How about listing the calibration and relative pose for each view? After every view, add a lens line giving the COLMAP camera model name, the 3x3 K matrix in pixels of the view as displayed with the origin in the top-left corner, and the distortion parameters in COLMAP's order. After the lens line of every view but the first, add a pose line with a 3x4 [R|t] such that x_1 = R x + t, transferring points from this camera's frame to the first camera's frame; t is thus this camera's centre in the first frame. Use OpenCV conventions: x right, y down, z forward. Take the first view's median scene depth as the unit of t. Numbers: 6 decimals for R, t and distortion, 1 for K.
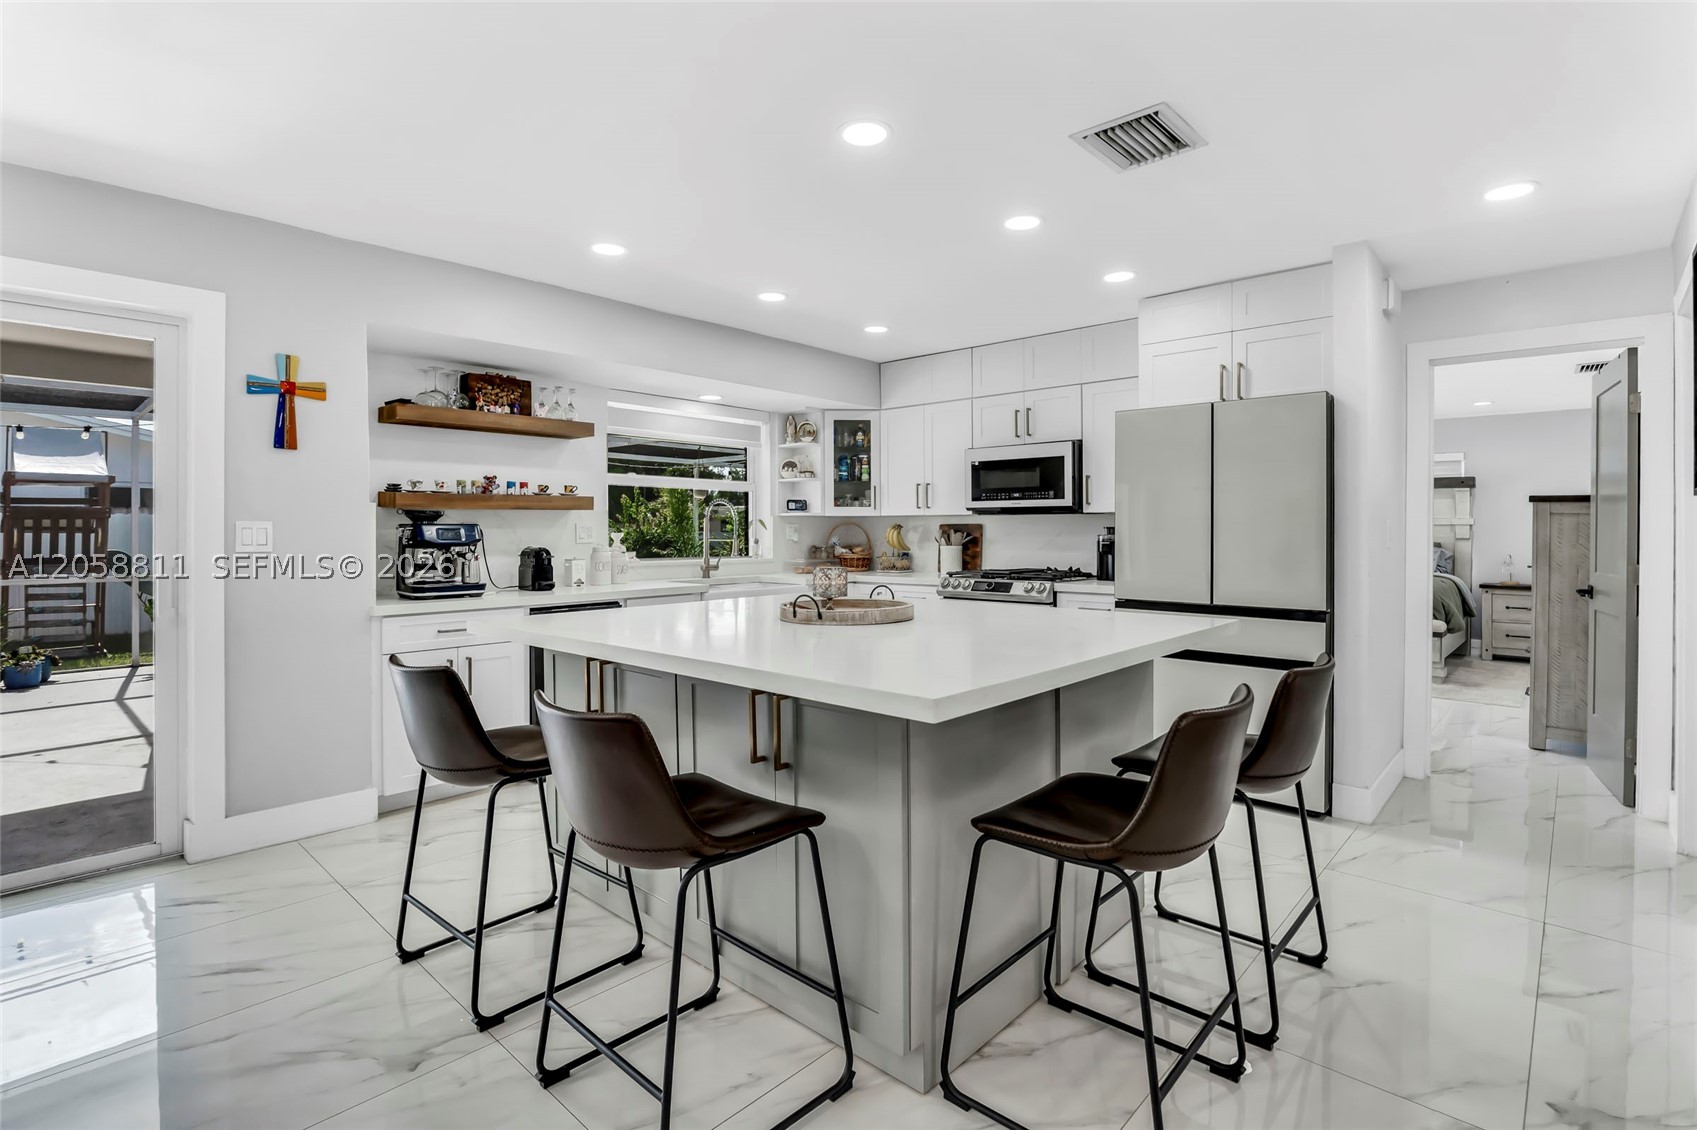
lens RADIAL K [[795.5, 0, 856.6], [0, 795.5, 534.0], [0, 0, 1]] dist [-0.025432, 0.004413]
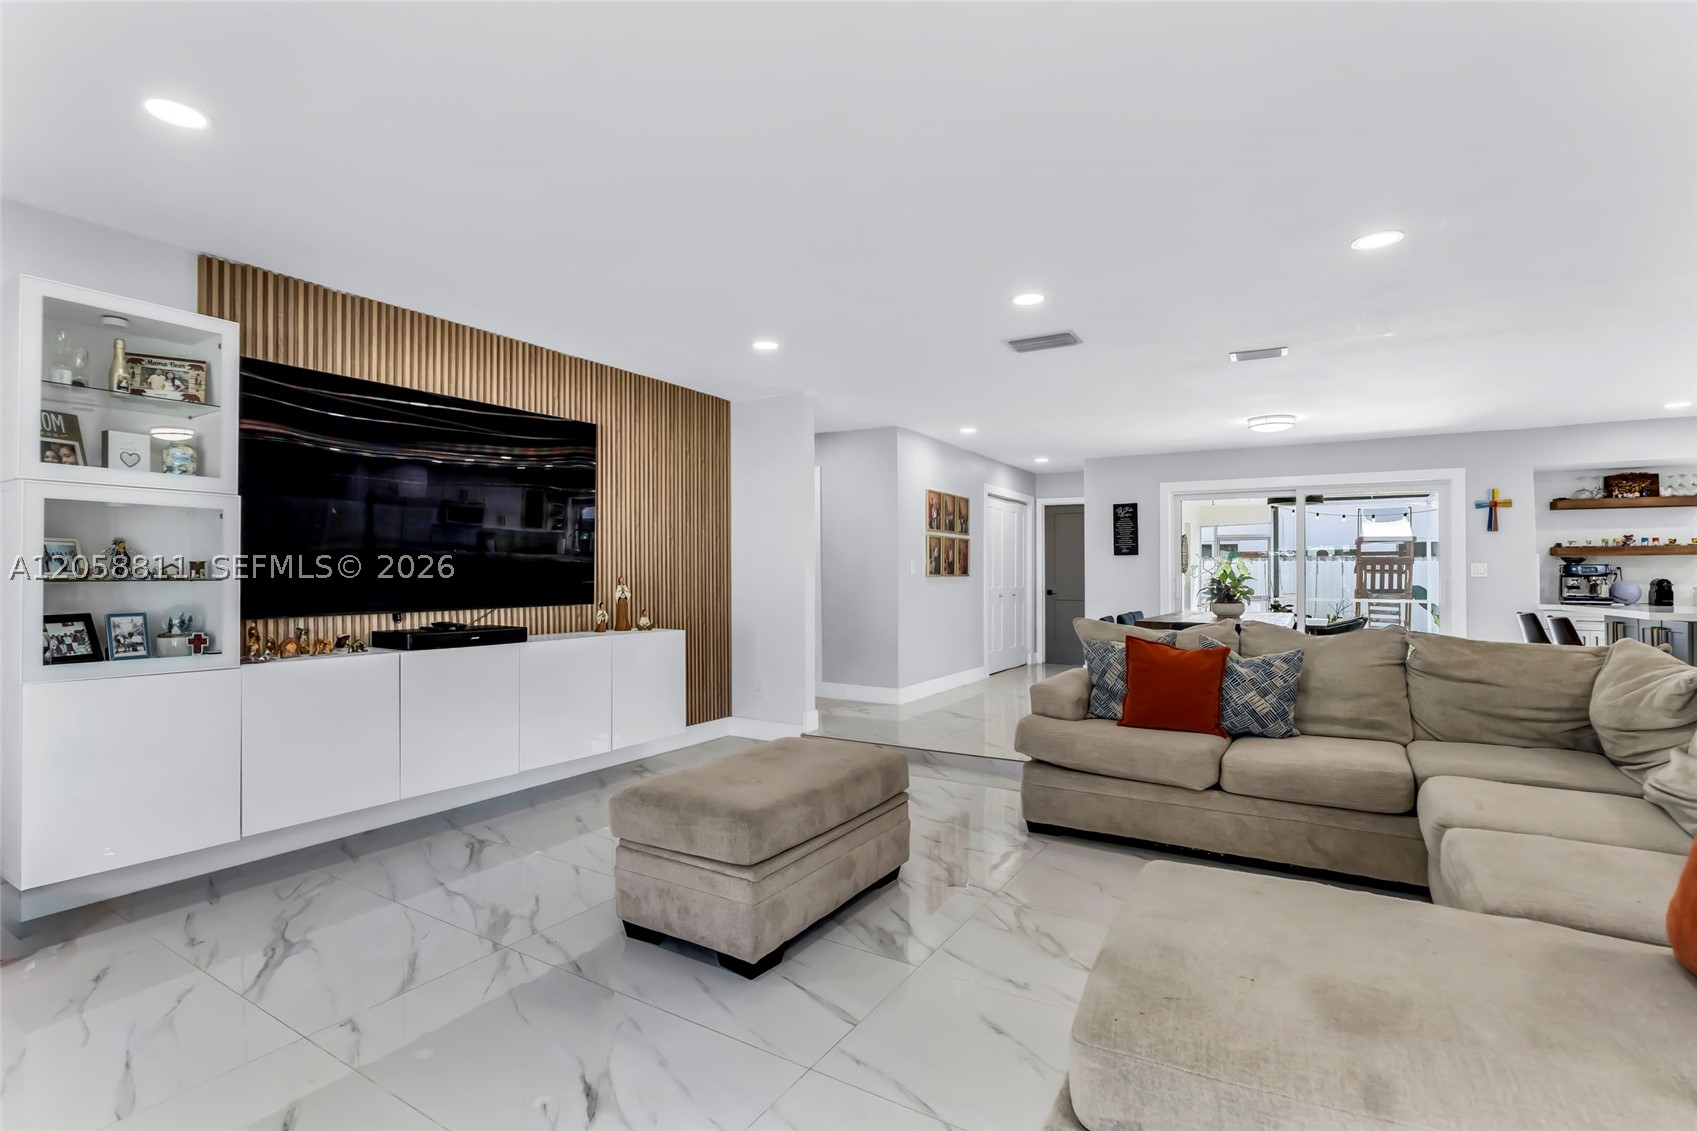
lens RADIAL K [[795.5, 0, 857.1], [0, 795.5, 565.7], [0, 0, 1]] dist [-0.025432, 0.004413]
pose [[0.196895, -0.007204, -0.980398, 0.703912], [-0.010534, 0.999900, -0.009463, 0.019405], [0.980368, 0.012191, 0.196800, -0.773093]]
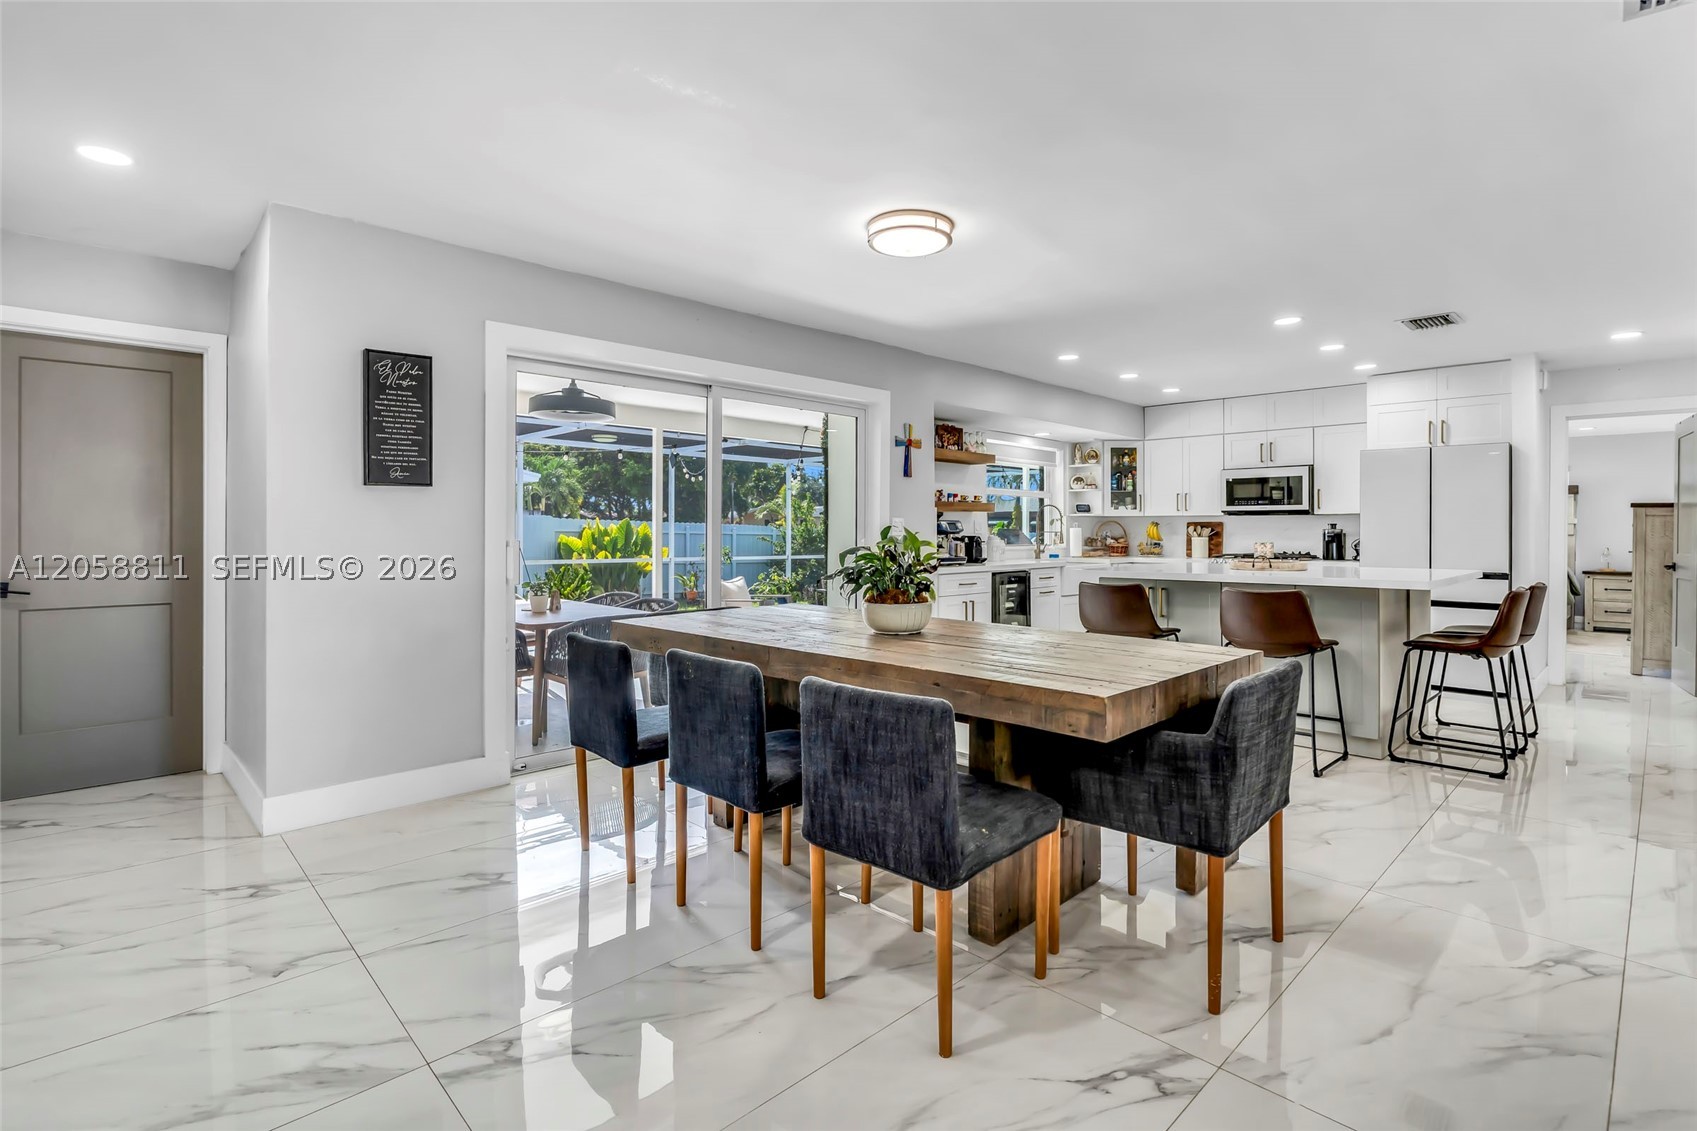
lens RADIAL K [[795.5, 0, 863.1], [0, 795.5, 532.5], [0, 0, 1]] dist [-0.025432, 0.004413]
pose [[0.998593, 0.002682, -0.052952, -0.464497], [-0.002835, 0.999992, -0.002818, 0.013645], [0.052945, 0.002964, 0.998593, -0.497788]]
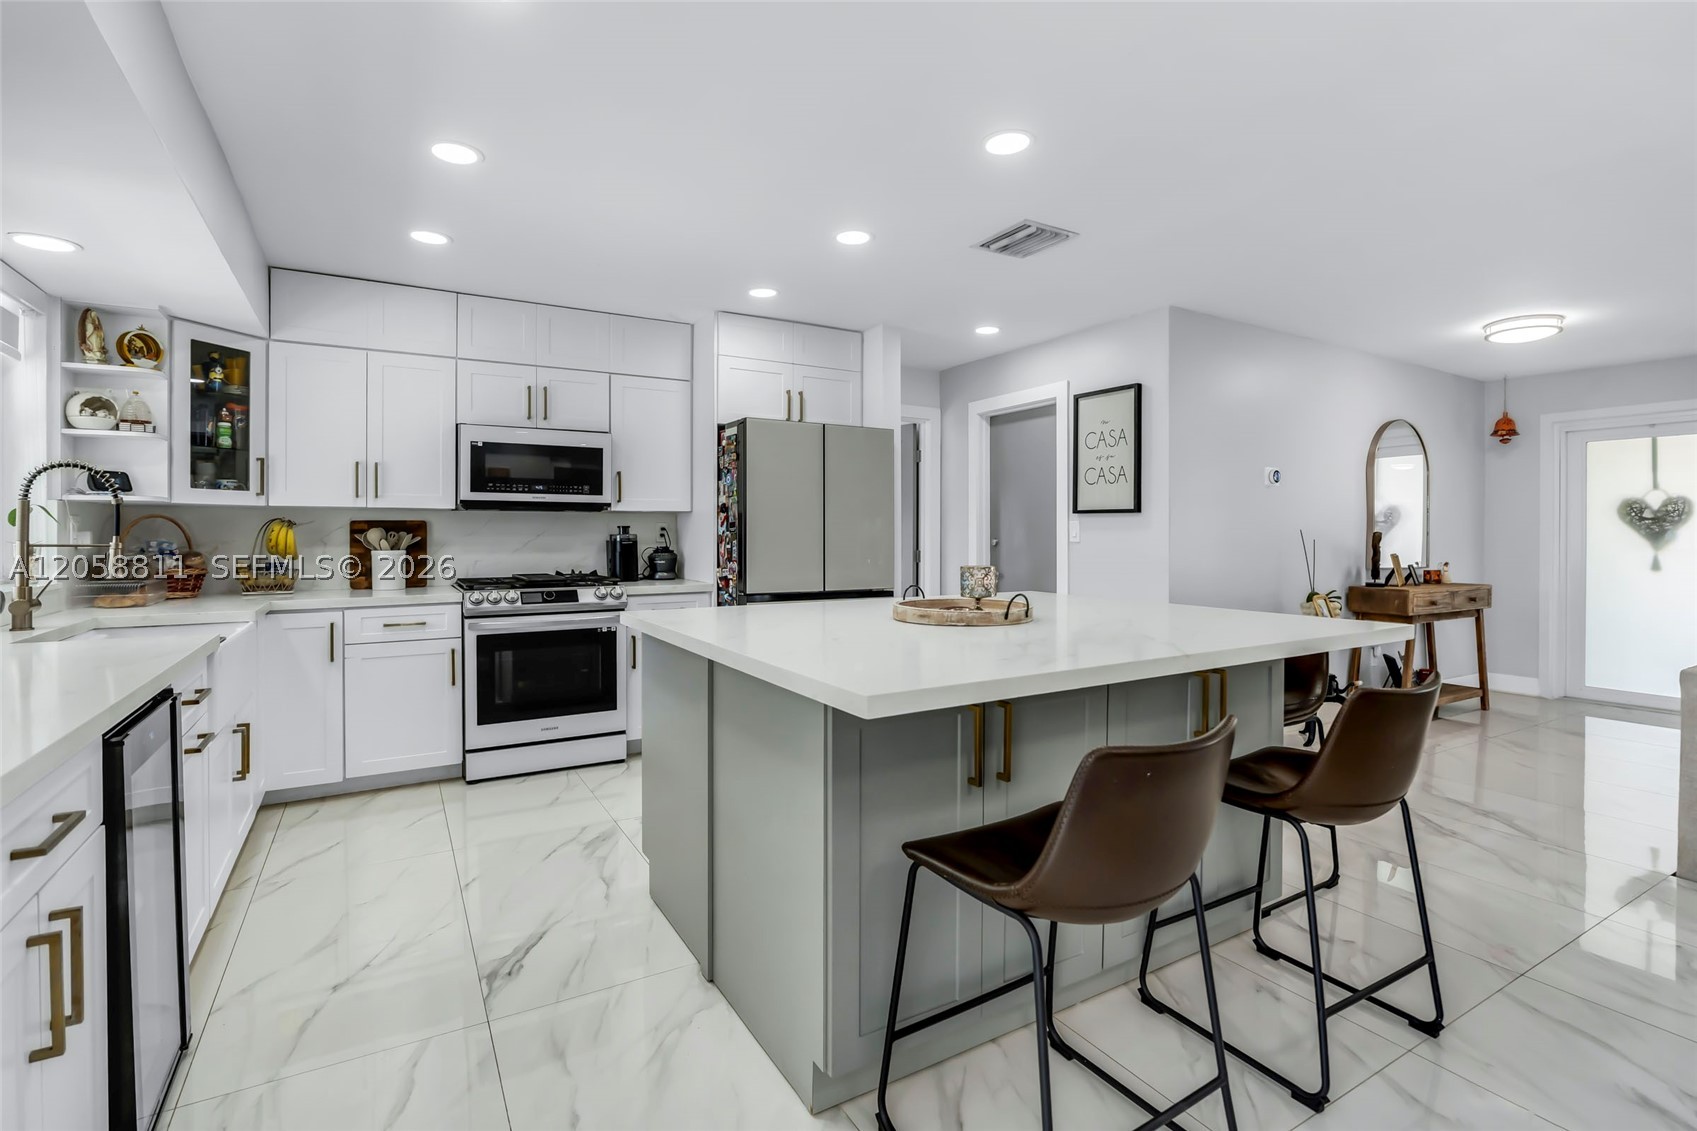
lens RADIAL K [[795.5, 0, 851.4], [0, 795.5, 536.4], [0, 0, 1]] dist [-0.025432, 0.004413]
pose [[0.300144, -0.004546, 0.953883, -0.512175], [0.003267, 0.999988, 0.003738, 0.000903], [-0.953888, 0.001995, 0.300155, 0.437280]]
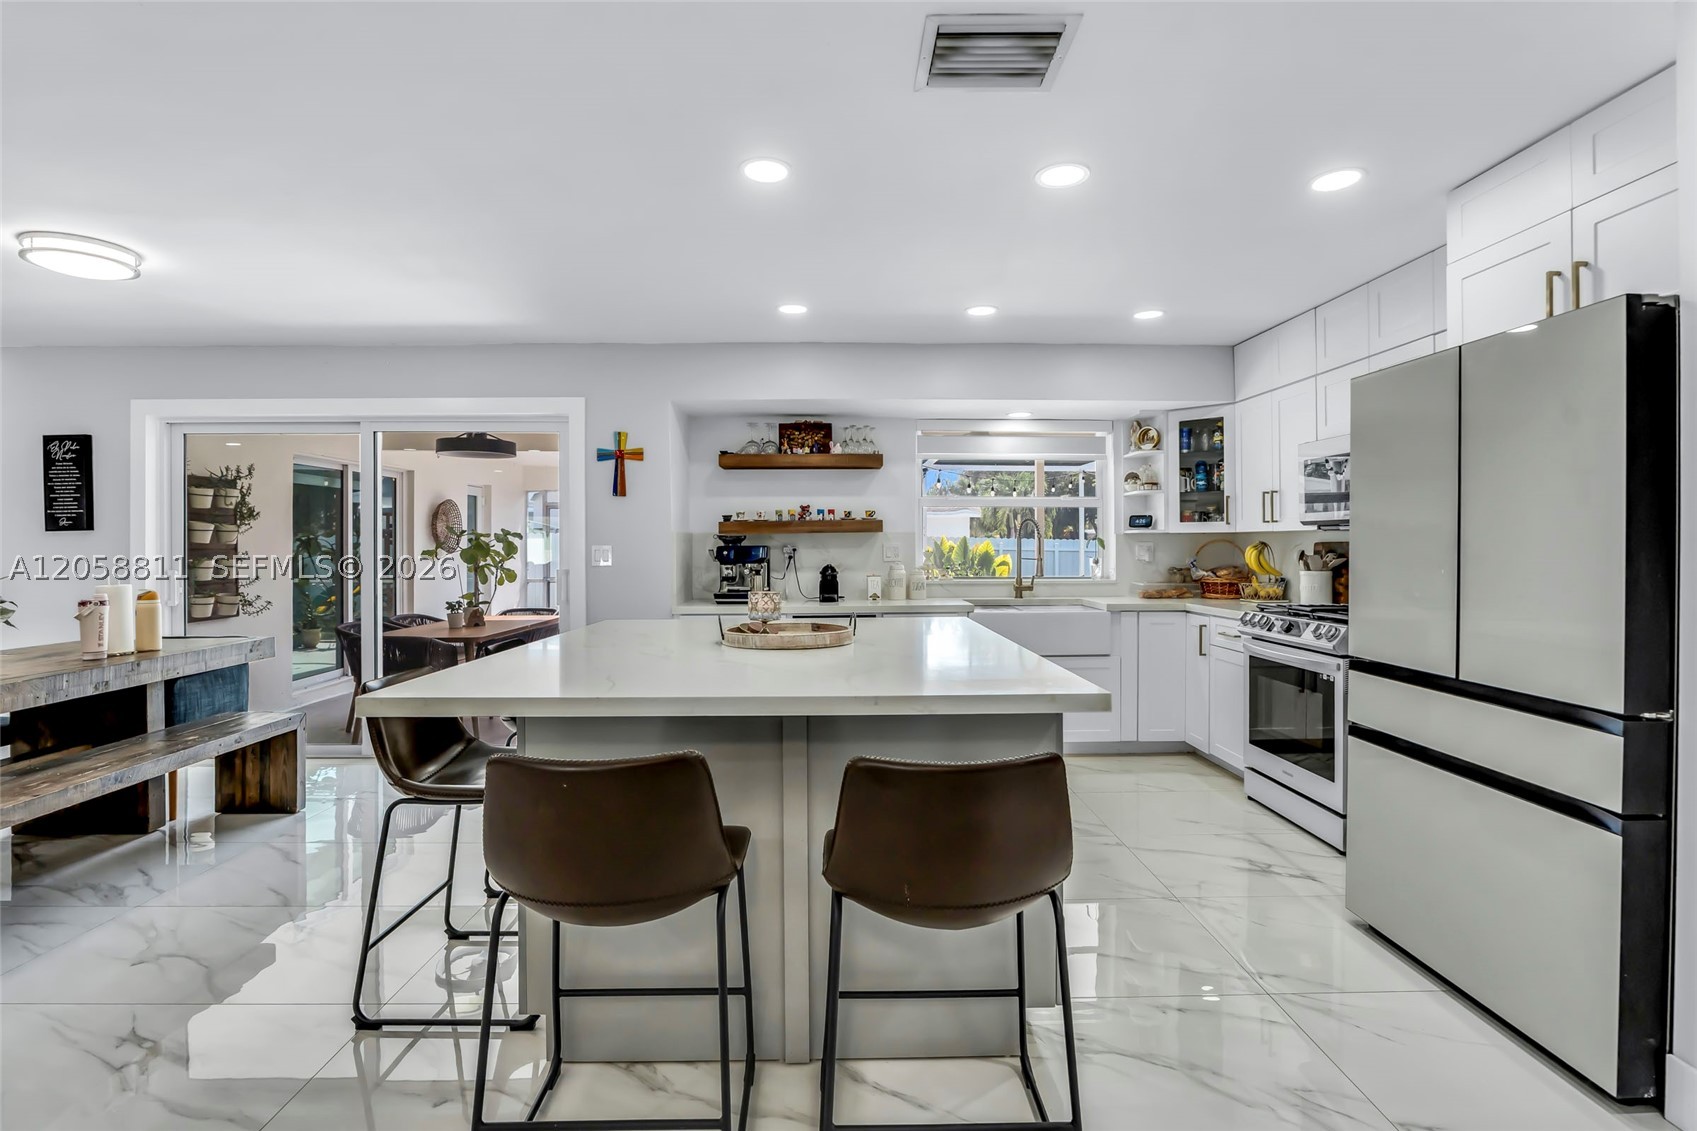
lens RADIAL K [[795.5, 0, 856.8], [0, 795.5, 546.9], [0, 0, 1]] dist [-0.025432, 0.004413]
pose [[0.694571, 0.000988, -0.719424, 0.411885], [-0.000867, 0.999999, 0.000537, -0.009220], [0.719424, 0.000251, 0.694571, 0.183351]]
